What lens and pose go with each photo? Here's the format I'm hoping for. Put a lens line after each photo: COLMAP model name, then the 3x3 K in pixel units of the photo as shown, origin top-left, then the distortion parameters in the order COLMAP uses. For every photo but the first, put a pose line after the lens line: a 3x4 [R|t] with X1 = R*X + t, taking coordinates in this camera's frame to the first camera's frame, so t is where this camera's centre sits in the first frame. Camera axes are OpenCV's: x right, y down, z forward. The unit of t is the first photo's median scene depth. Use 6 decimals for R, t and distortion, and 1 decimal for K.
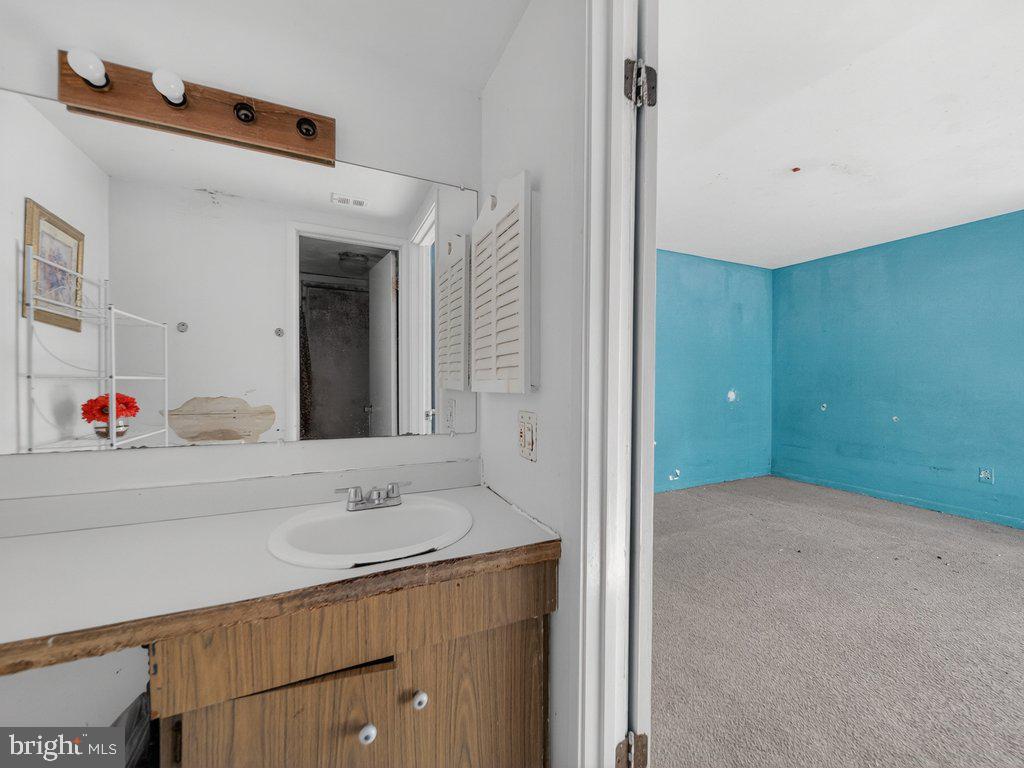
lens RADIAL K [[408.1, 0, 517.2], [0, 408.1, 382.8], [0, 0, 1]] dist [-0.004048, -0.000226]
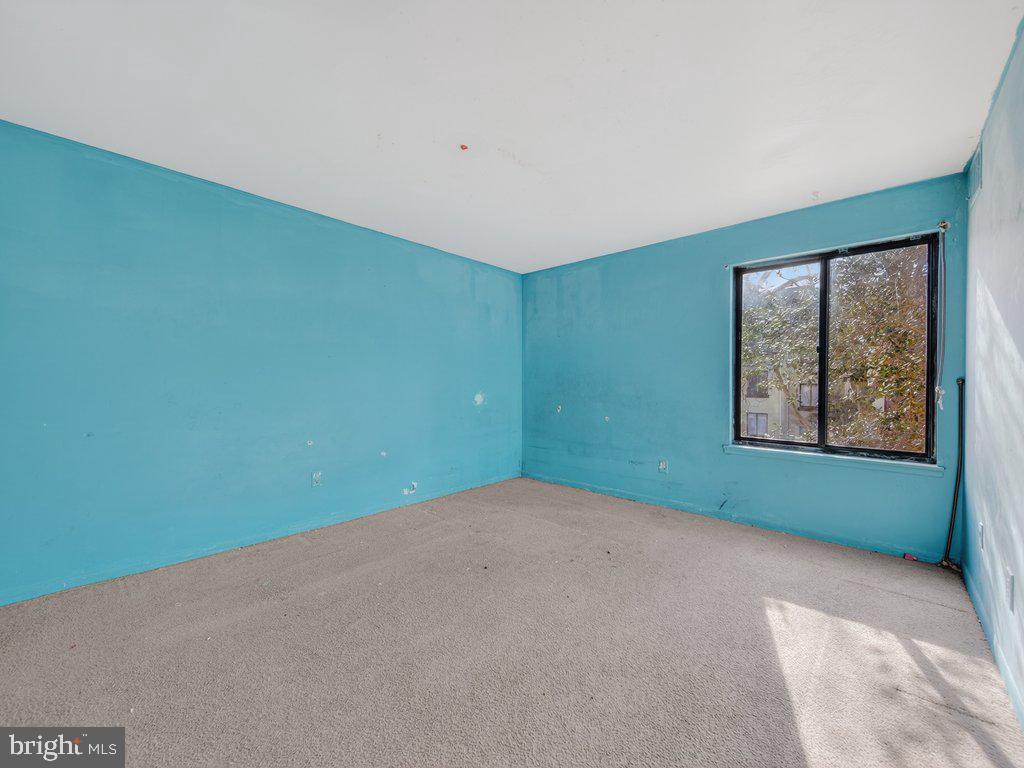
lens RADIAL K [[408.1, 0, 519.1], [0, 408.1, 388.7], [0, 0, 1]] dist [-0.004048, -0.000226]
pose [[0.924601, -0.006912, 0.380874, 0.249254], [0.004115, 0.999958, 0.008157, -0.000620], [-0.380914, -0.005975, 0.924591, 0.068600]]
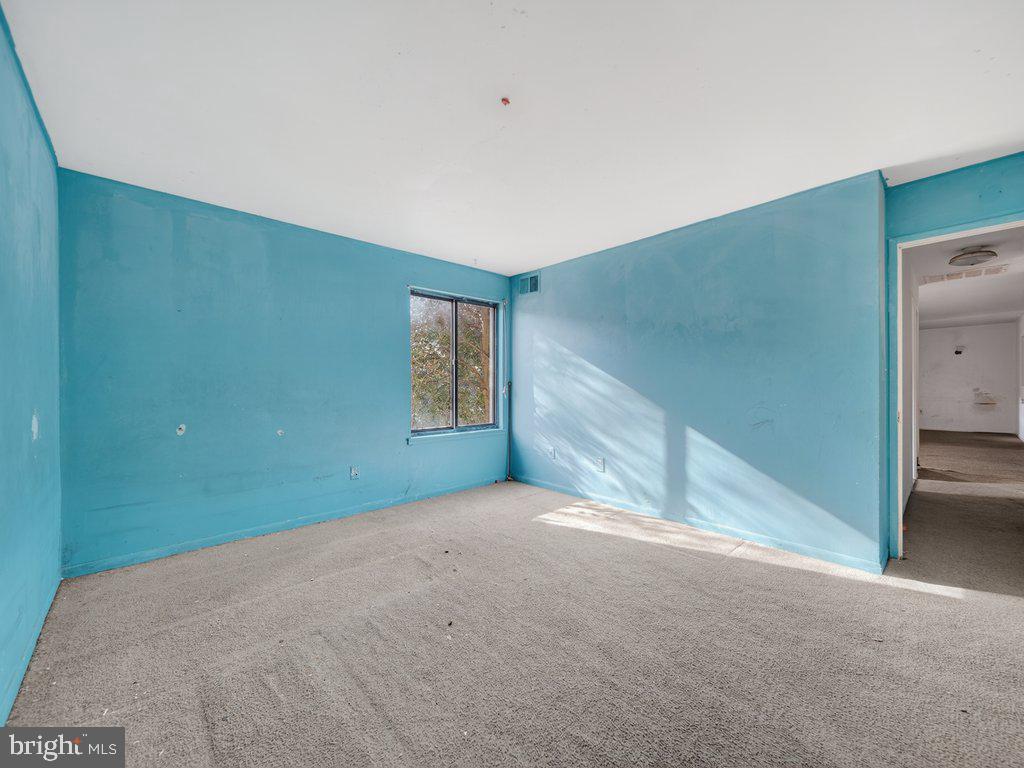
lens RADIAL K [[408.1, 0, 506.8], [0, 408.1, 390.4], [0, 0, 1]] dist [-0.004048, -0.000226]
pose [[-0.308575, -0.014161, 0.951094, -0.012268], [0.013288, 0.999727, 0.019197, -0.006870], [-0.951107, 0.018562, -0.308303, 0.682450]]
